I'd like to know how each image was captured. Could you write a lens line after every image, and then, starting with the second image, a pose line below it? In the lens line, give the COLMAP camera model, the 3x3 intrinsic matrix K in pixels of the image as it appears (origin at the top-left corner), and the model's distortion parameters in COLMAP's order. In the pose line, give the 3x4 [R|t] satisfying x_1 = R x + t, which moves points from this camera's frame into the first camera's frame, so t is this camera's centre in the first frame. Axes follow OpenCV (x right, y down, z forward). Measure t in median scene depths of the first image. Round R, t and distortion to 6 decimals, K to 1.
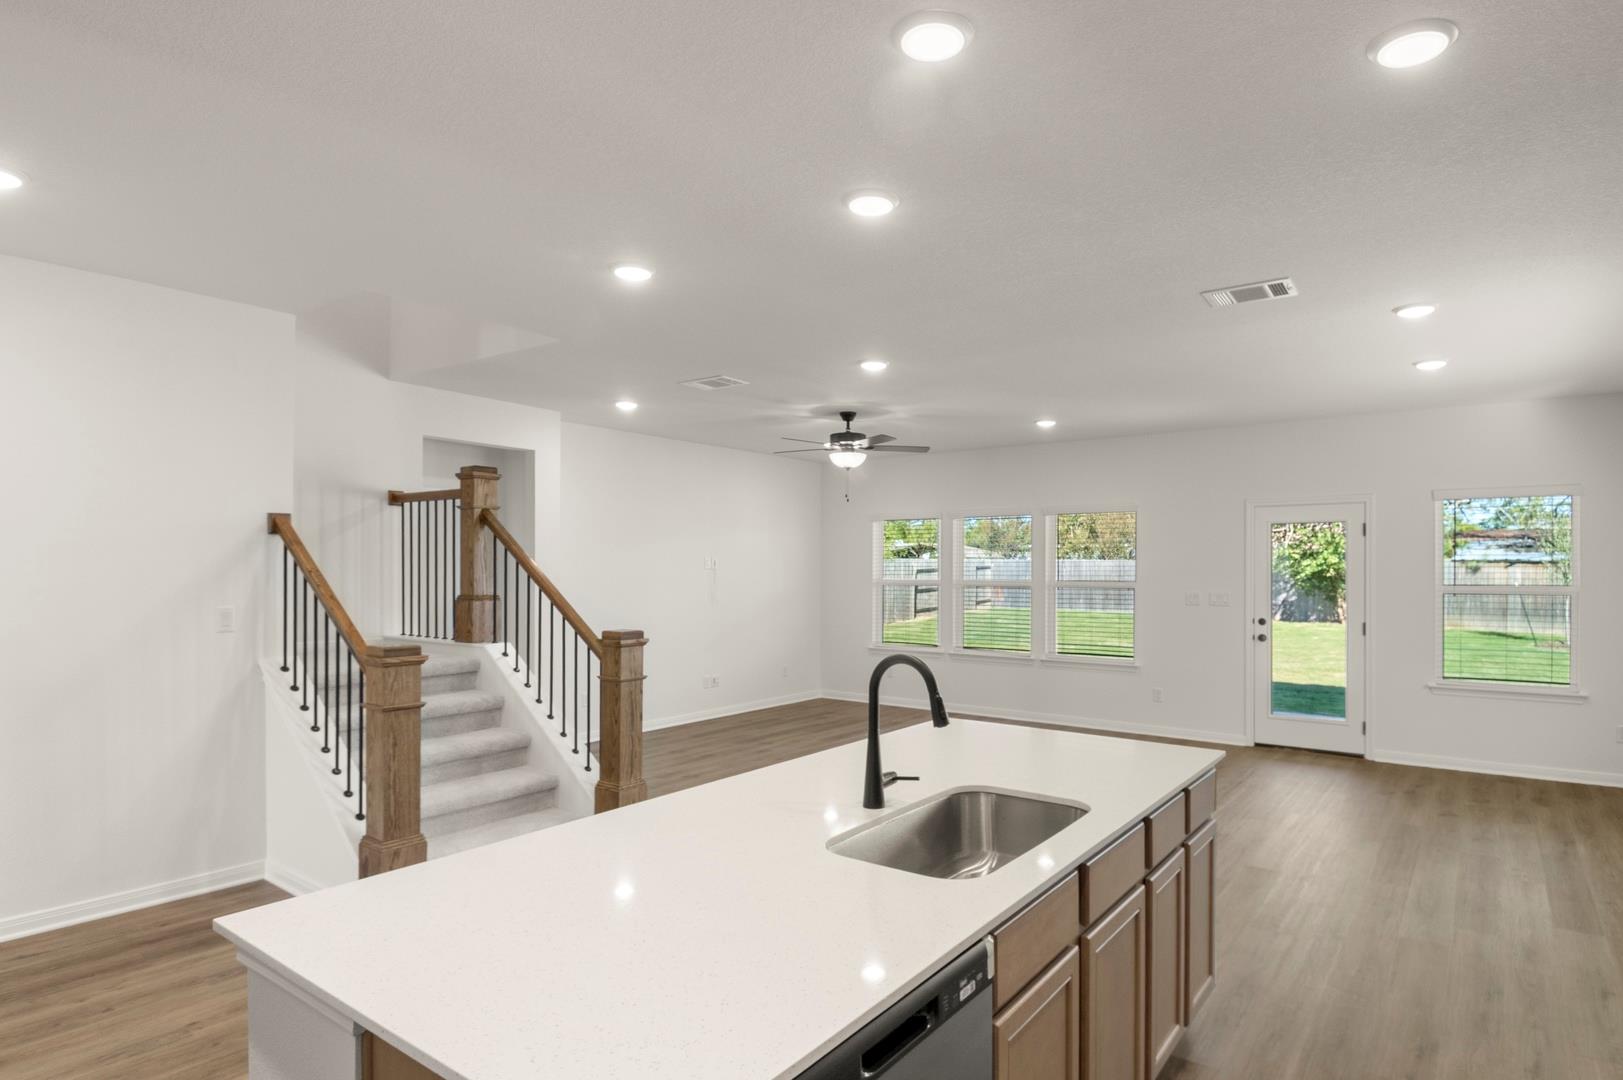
lens RADIAL K [[865.5, 0, 835.7], [0, 865.5, 570.9], [0, 0, 1]] dist [0.021168, -0.035343]
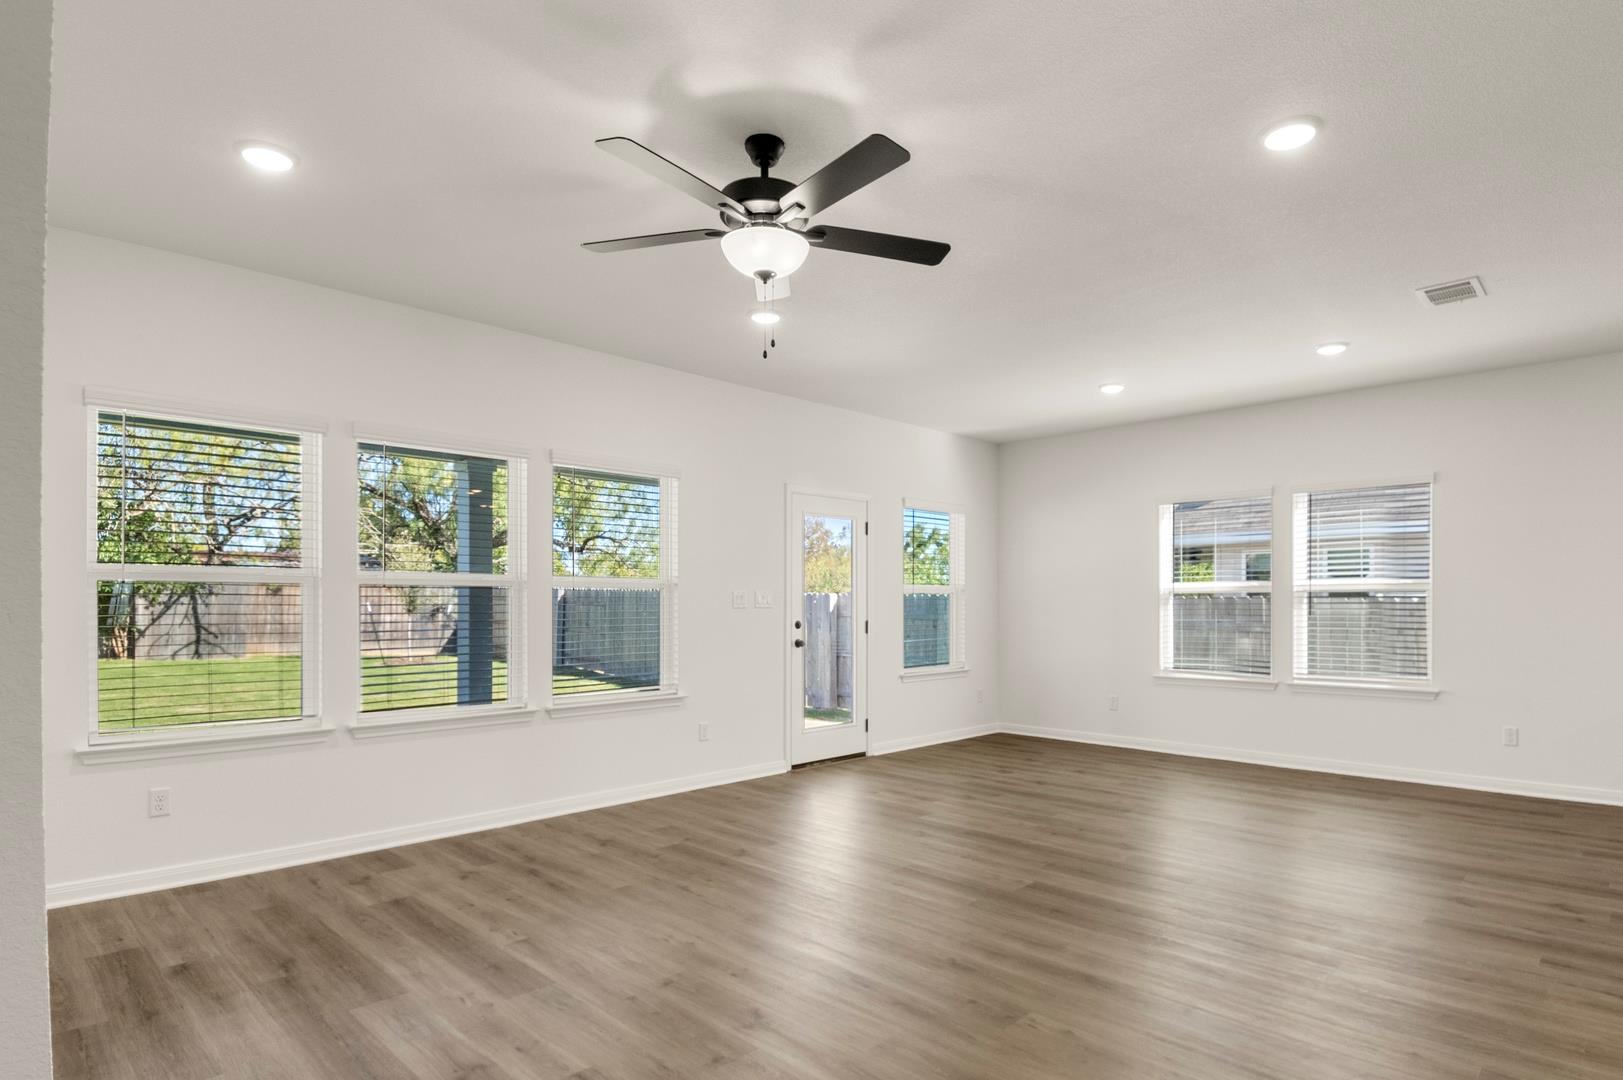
lens RADIAL K [[865.5, 0, 816.1], [0, 865.5, 606.8], [0, 0, 1]] dist [0.021168, -0.035343]
pose [[0.146228, -0.005539, 0.989235, -0.410178], [0.002466, 0.999983, 0.005235, 0.036811], [-0.989248, 0.001674, 0.146239, 0.916457]]
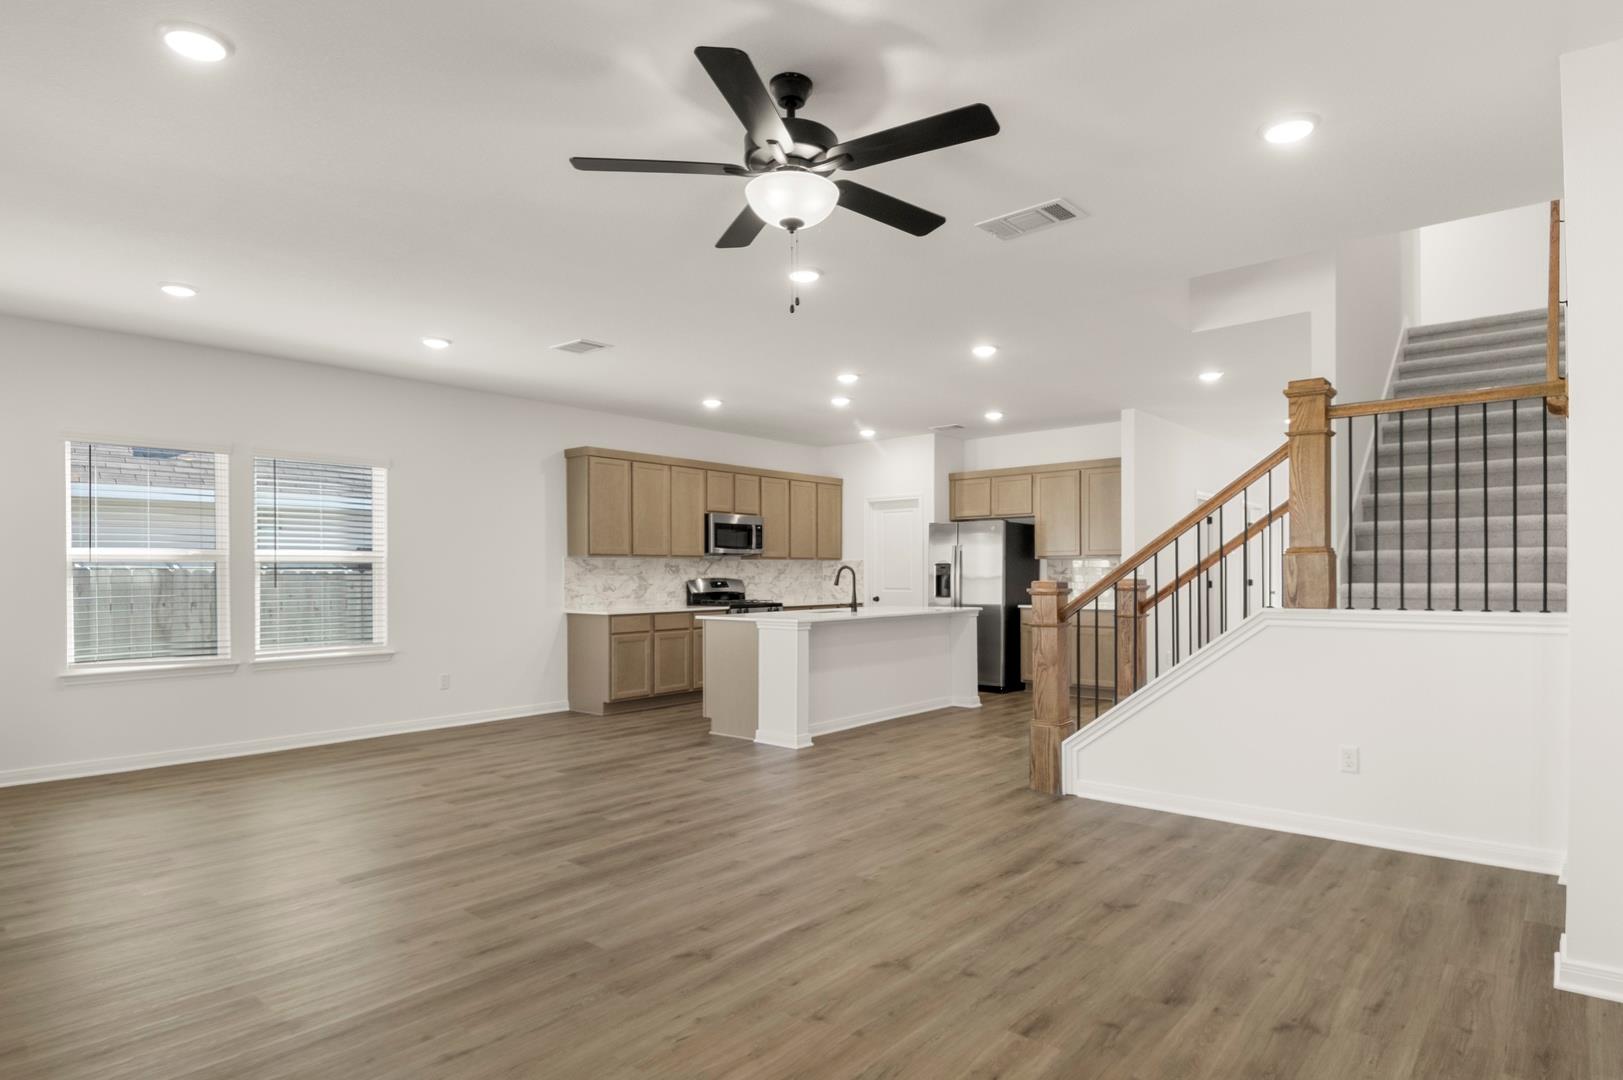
lens RADIAL K [[865.5, 0, 833.0], [0, 865.5, 574.5], [0, 0, 1]] dist [0.021168, -0.035343]
pose [[-0.998164, 0.001348, 0.060546, -0.021642], [0.001460, 0.999997, 0.001807, 0.038145], [-0.060544, 0.001892, -0.998164, 1.374461]]
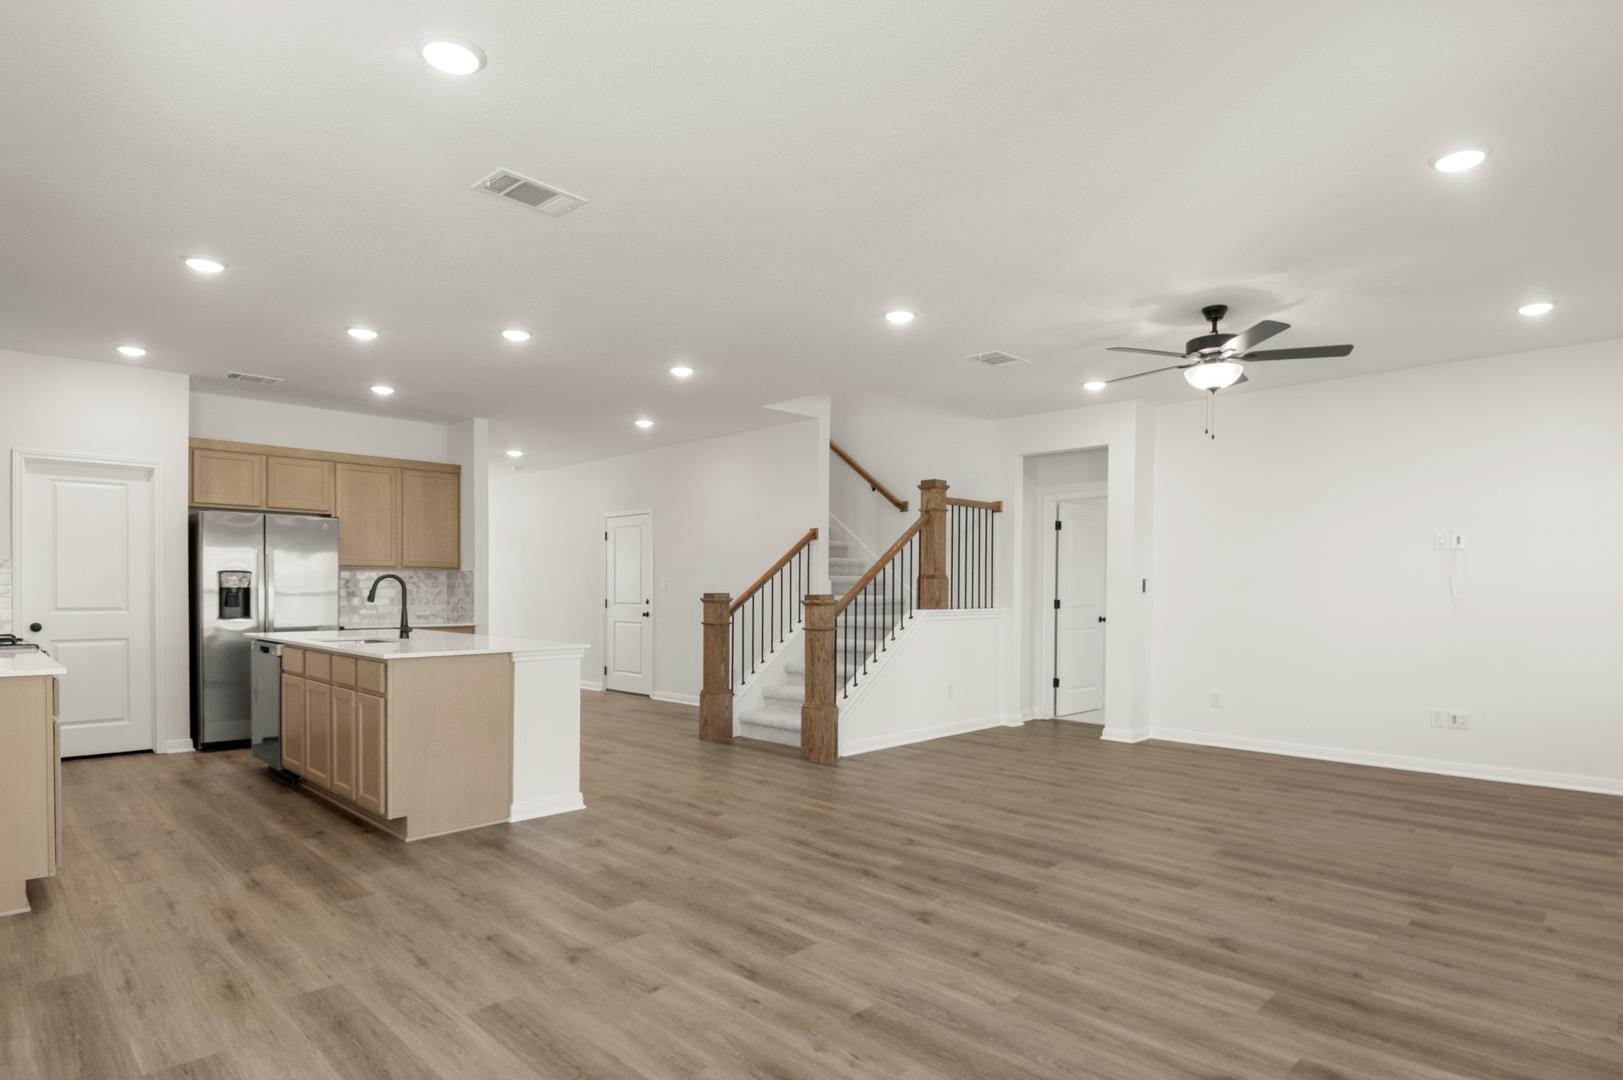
lens RADIAL K [[865.5, 0, 841.0], [0, 865.5, 602.3], [0, 0, 1]] dist [0.021168, -0.035343]
pose [[-0.128333, 0.010908, -0.991671, 0.726736], [-0.006440, 0.999909, 0.011832, 0.042680], [0.991710, 0.007904, -0.128252, 0.794989]]
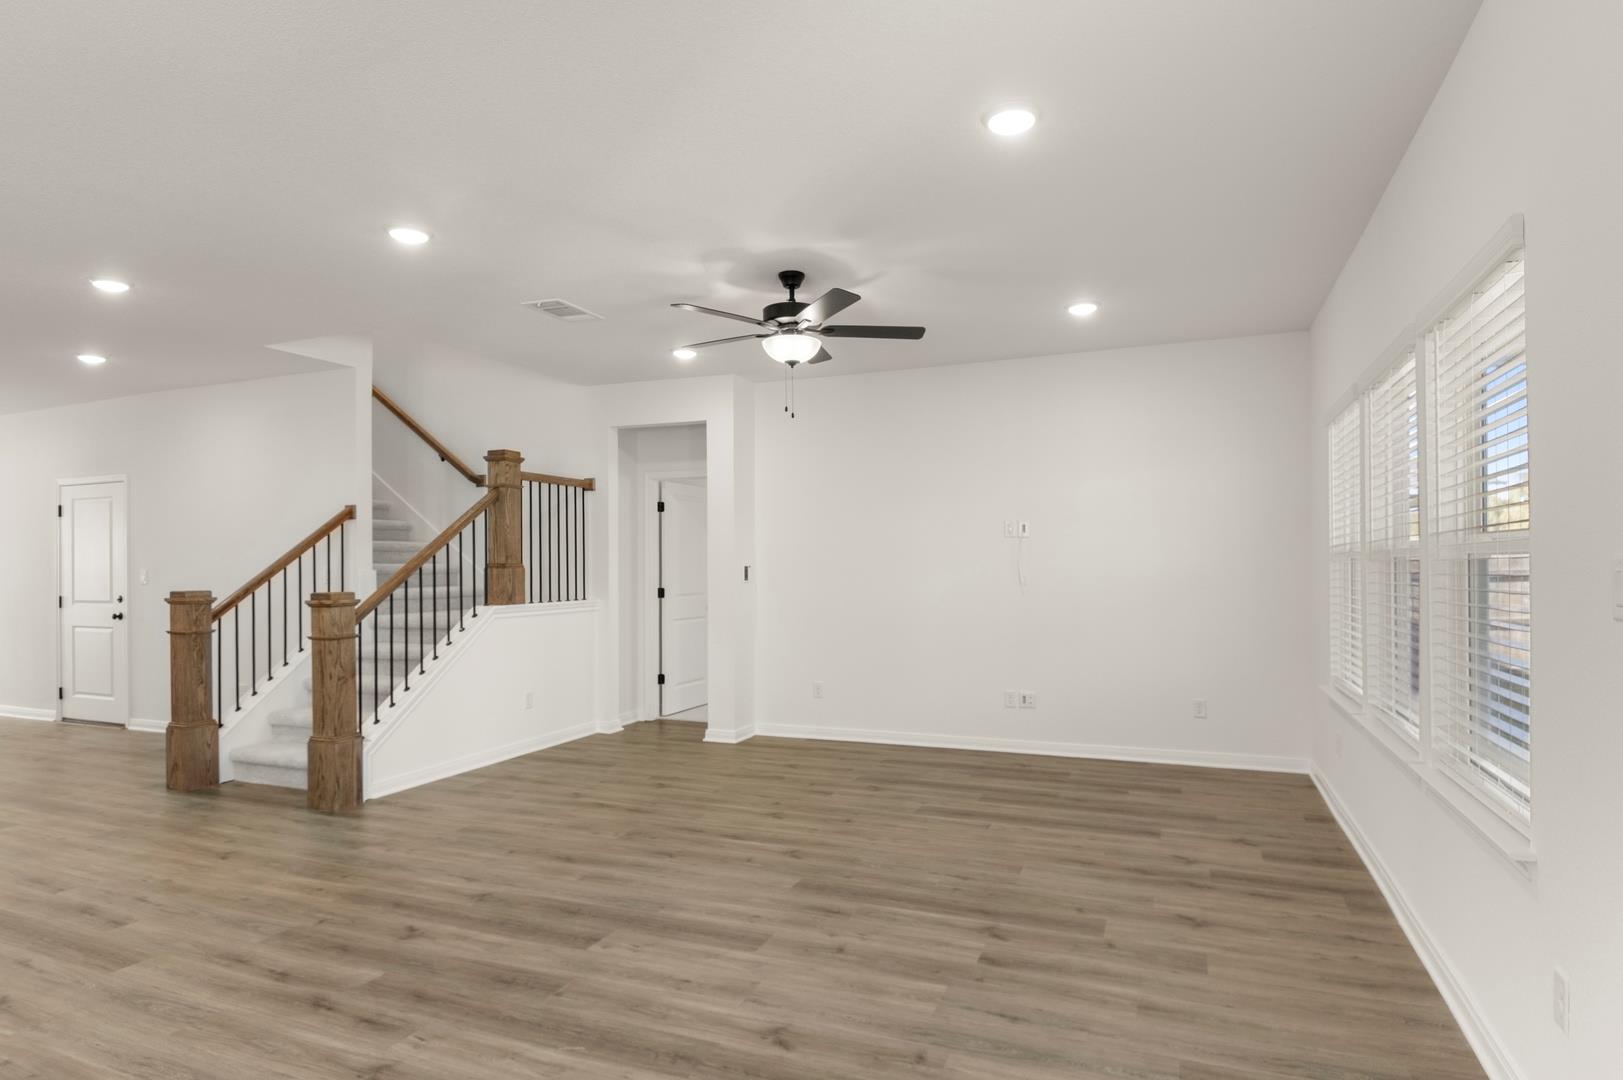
lens RADIAL K [[865.5, 0, 843.8], [0, 865.5, 564.9], [0, 0, 1]] dist [0.021168, -0.035343]
pose [[0.271388, -0.006209, -0.962450, 0.617297], [0.006220, 0.999970, -0.004698, 0.029174], [0.962450, -0.004711, 0.271418, 0.862578]]
